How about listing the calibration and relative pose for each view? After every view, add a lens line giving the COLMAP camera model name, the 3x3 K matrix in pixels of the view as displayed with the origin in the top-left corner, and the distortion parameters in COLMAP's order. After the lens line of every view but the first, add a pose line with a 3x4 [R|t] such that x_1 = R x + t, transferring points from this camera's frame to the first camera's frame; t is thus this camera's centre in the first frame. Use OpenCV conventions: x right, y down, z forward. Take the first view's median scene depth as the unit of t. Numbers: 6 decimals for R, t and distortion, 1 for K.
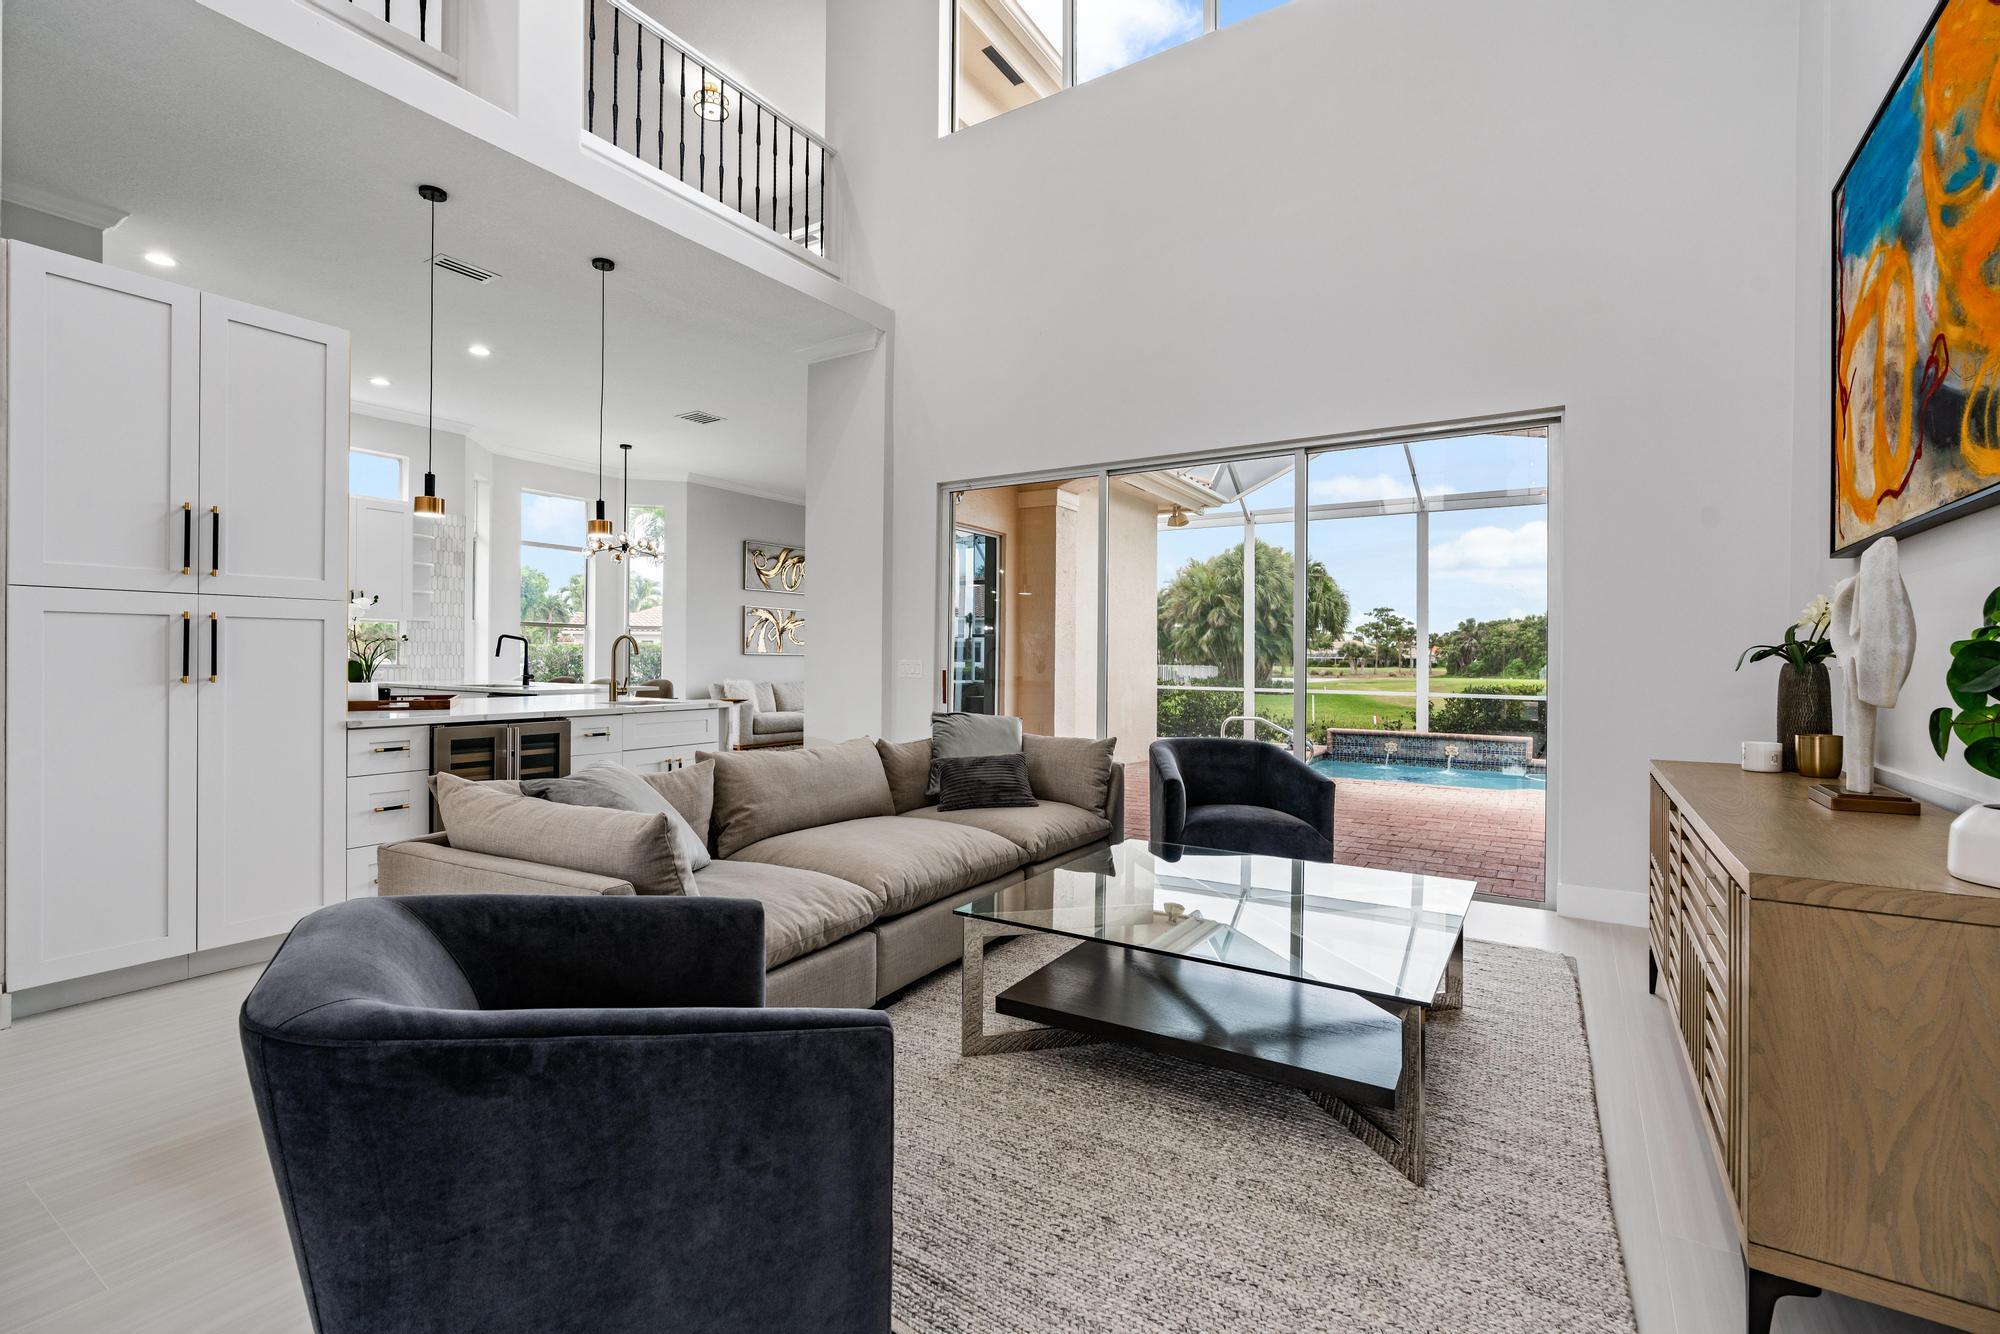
lens RADIAL K [[894.0, 0, 992.4], [0, 894.0, 659.2], [0, 0, 1]] dist [-0.012210, 0.005075]
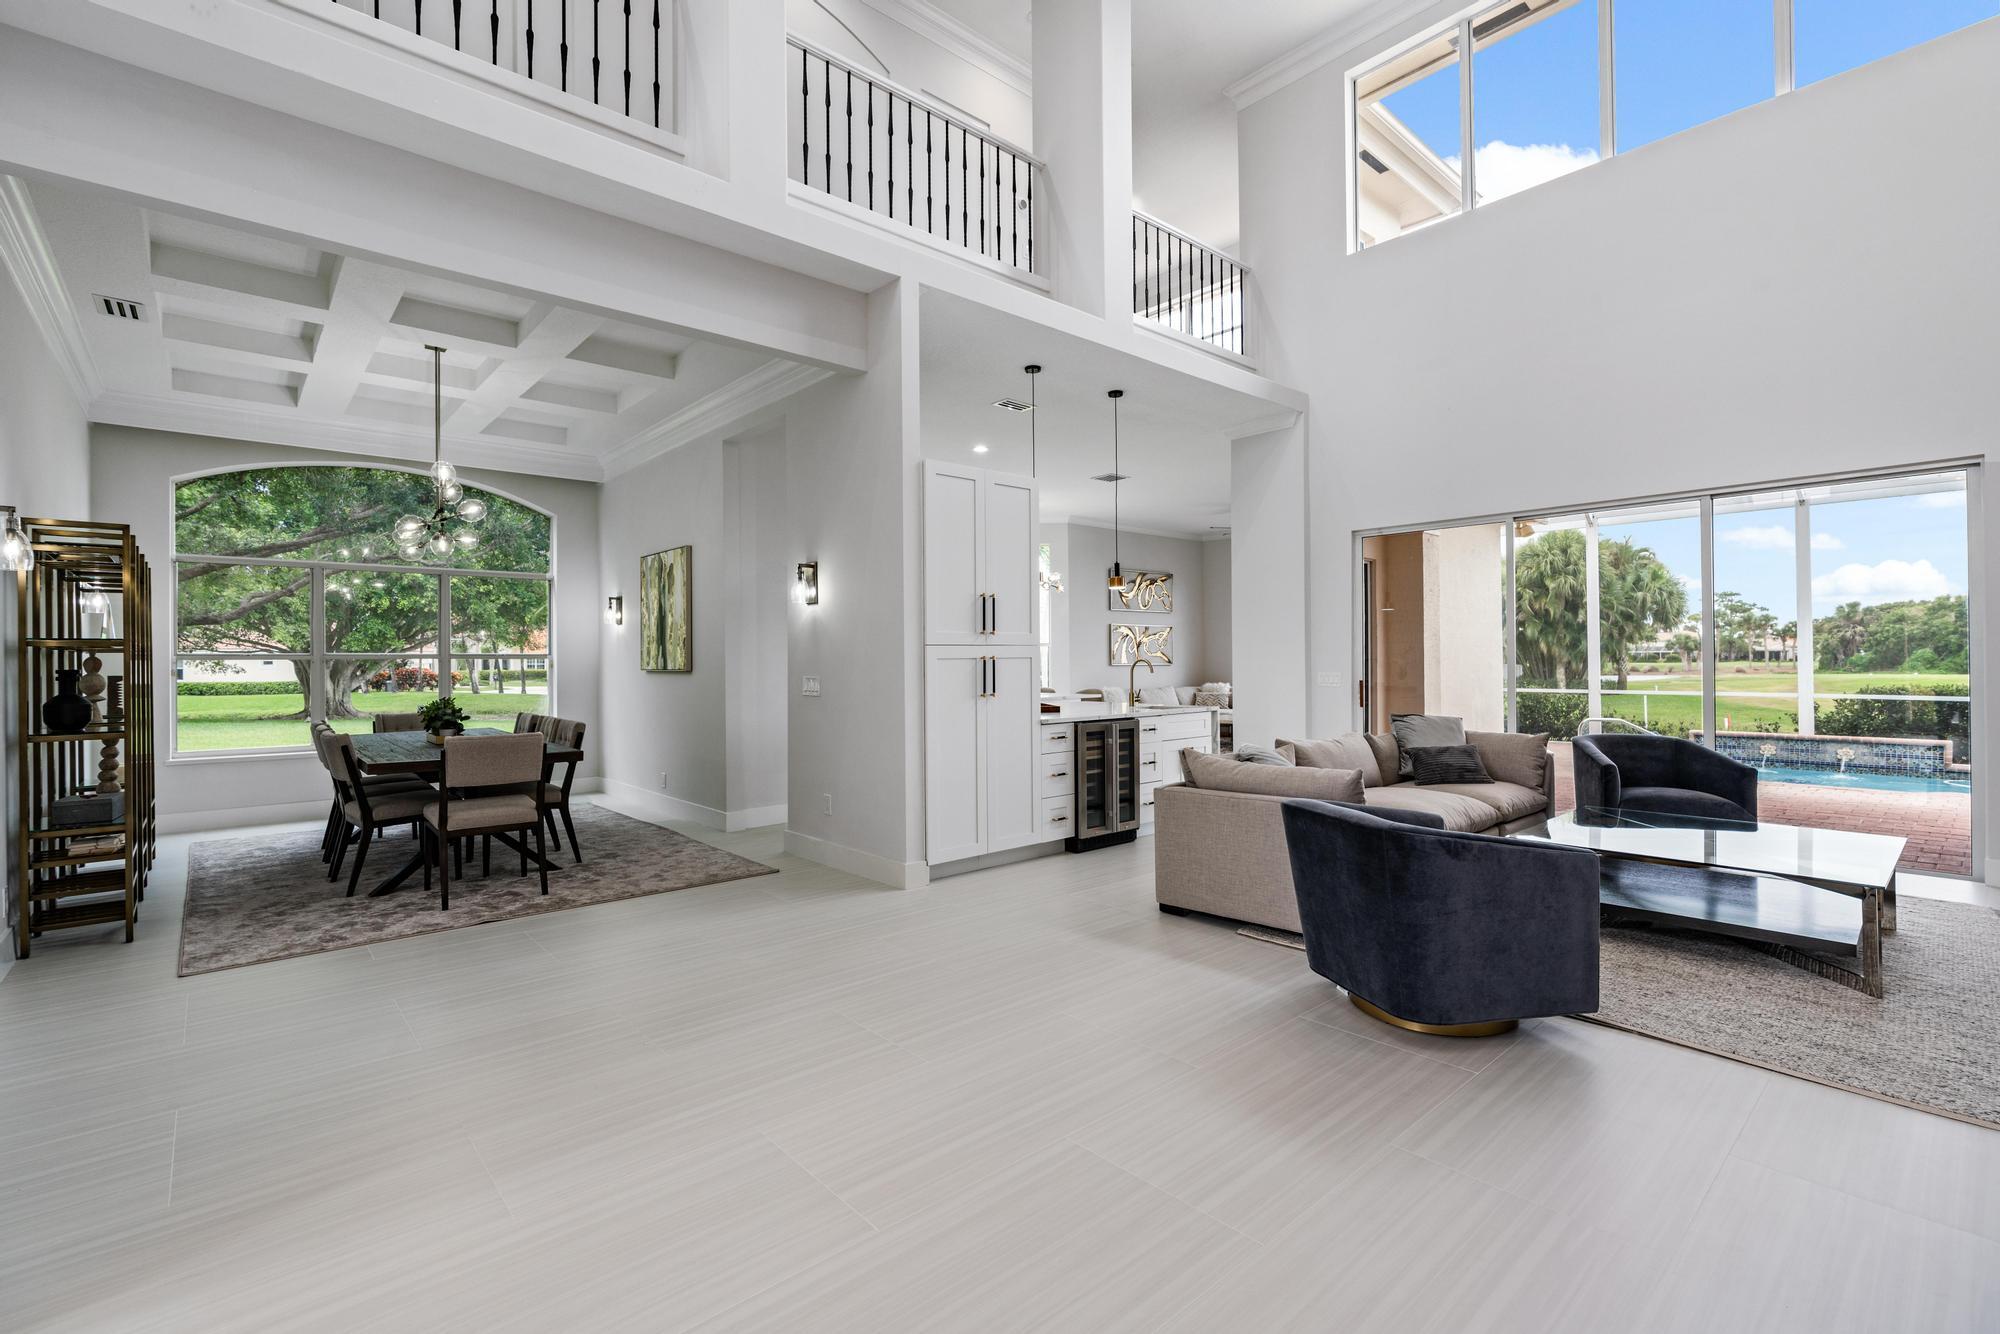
lens RADIAL K [[894.0, 0, 987.8], [0, 894.0, 659.6], [0, 0, 1]] dist [-0.012210, 0.005075]
pose [[0.961071, -0.017290, -0.275759, -0.146444], [0.016595, 0.999851, -0.004851, -0.013235], [0.275802, 0.000086, 0.961215, -0.236759]]
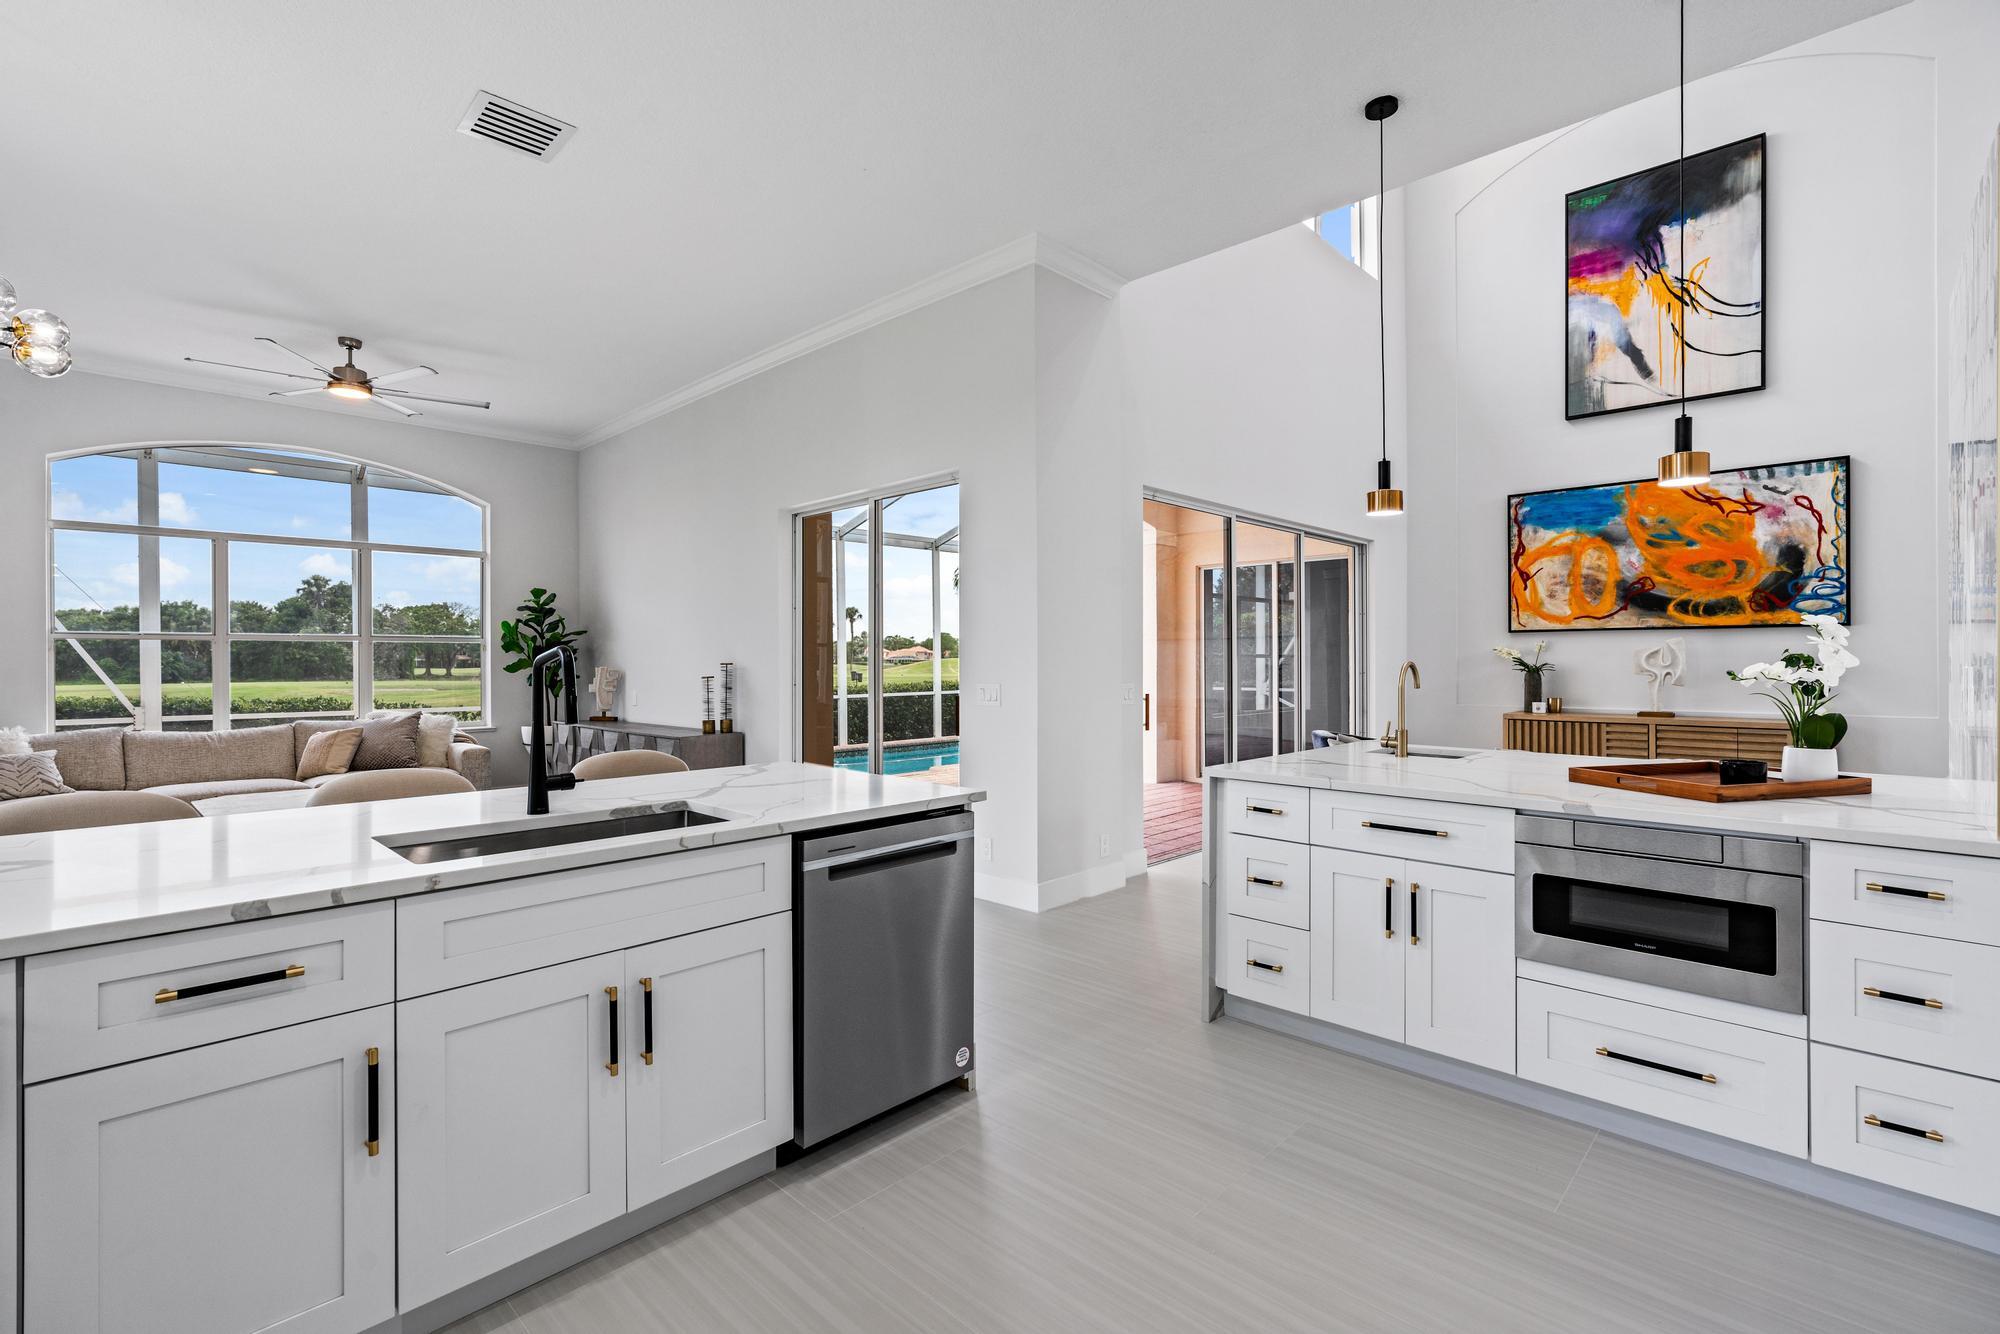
lens RADIAL K [[894.0, 0, 992.0], [0, 894.0, 661.3], [0, 0, 1]] dist [-0.012210, 0.005075]
pose [[0.220049, -0.011000, 0.975427, -0.698600], [0.006283, 0.999932, 0.009859, -0.022163], [-0.975469, 0.003959, 0.220103, 0.668132]]
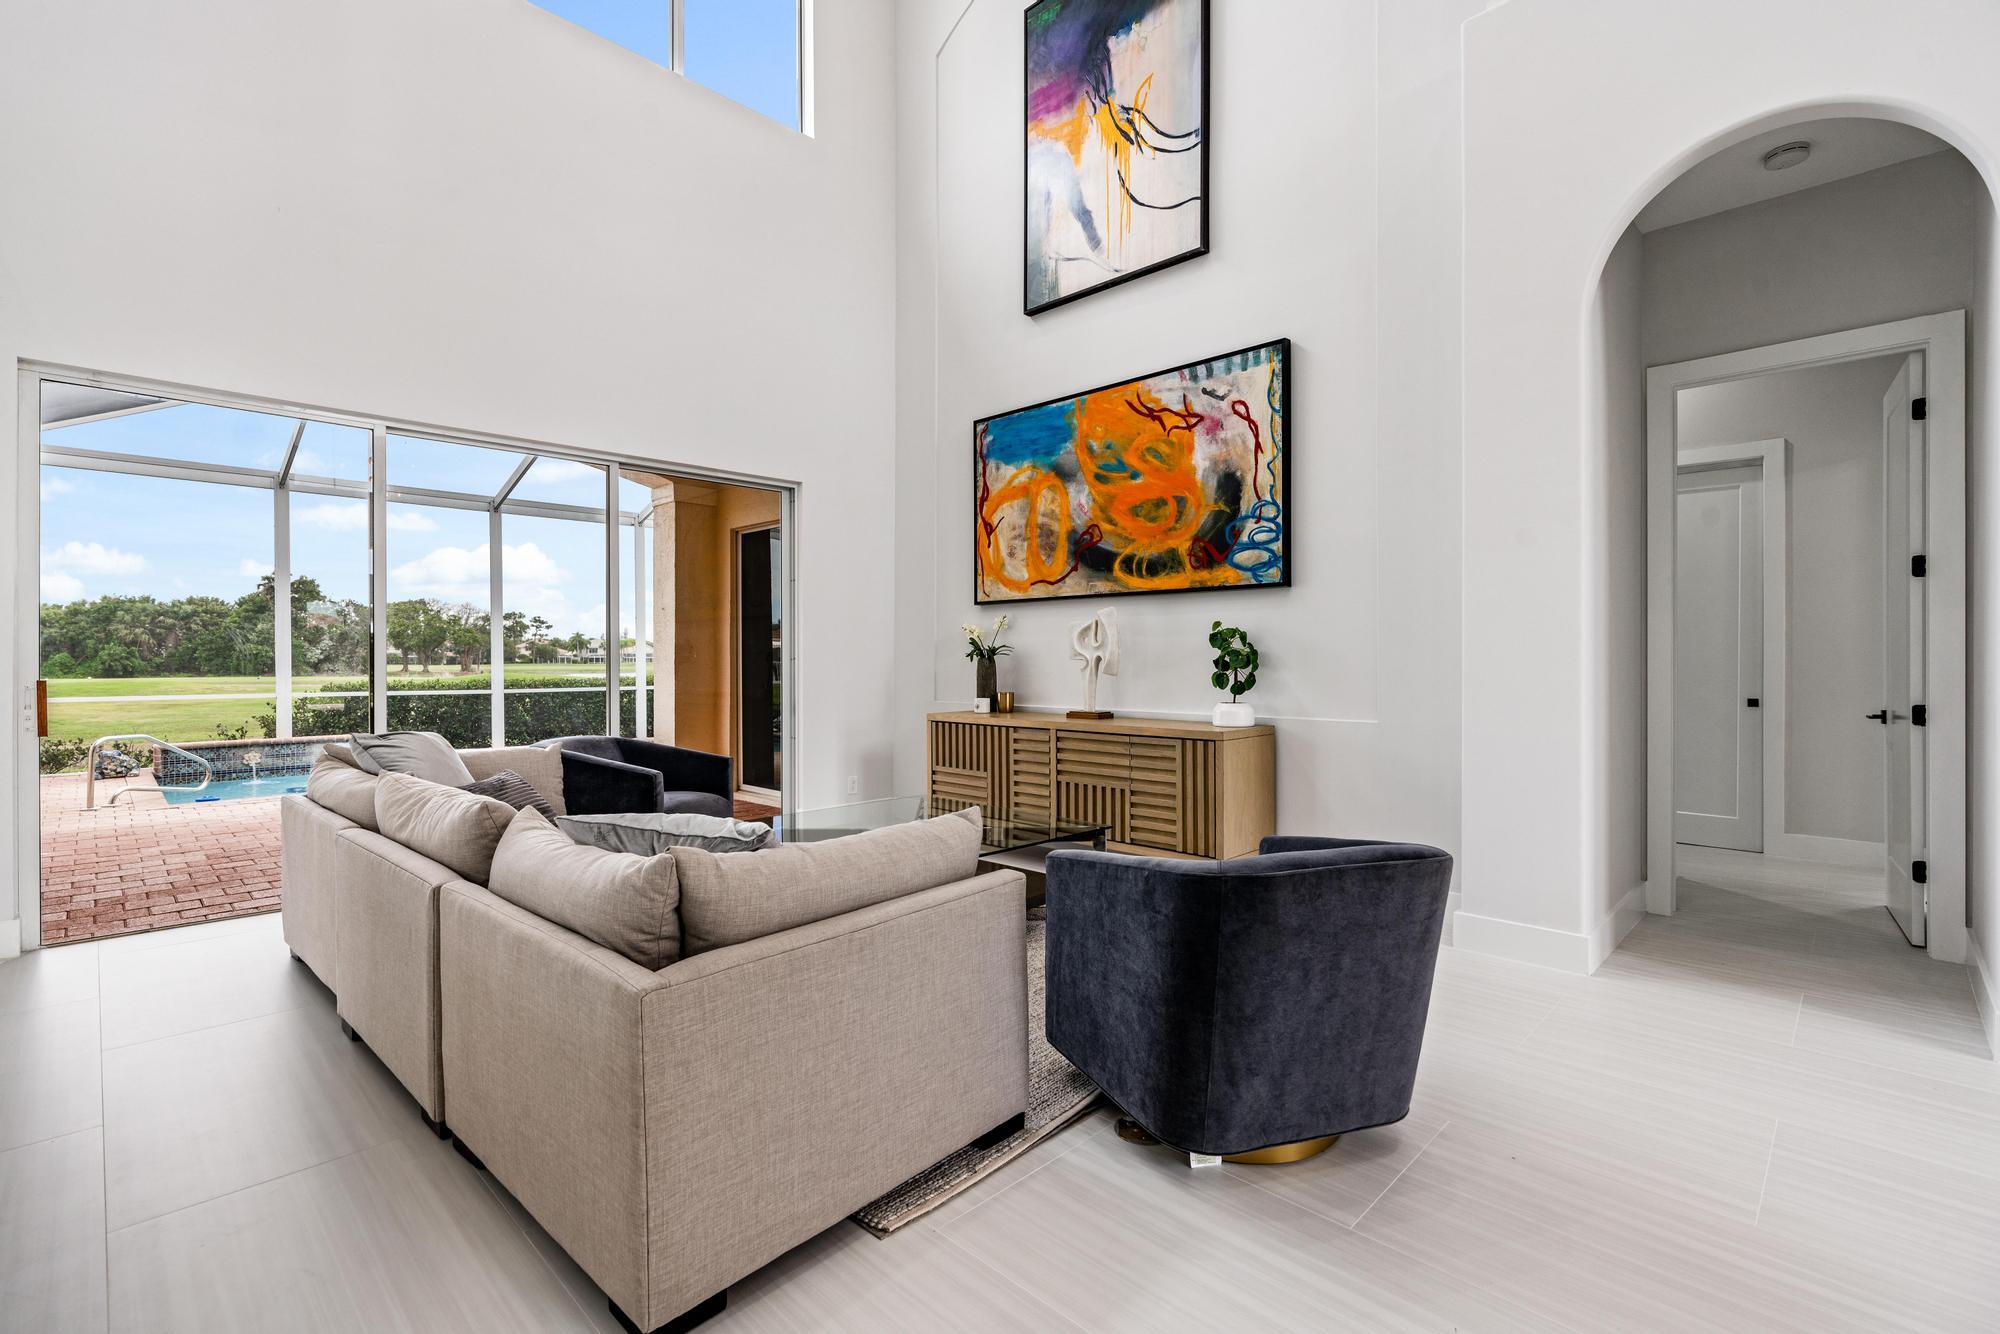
lens RADIAL K [[894.0, 0, 984.5], [0, 894.0, 657.7], [0, 0, 1]] dist [-0.012210, 0.005075]
pose [[0.206788, -0.008662, 0.978347, -0.352018], [0.003534, 0.999961, 0.008106, -0.004041], [-0.978379, 0.001781, 0.206810, 0.194888]]
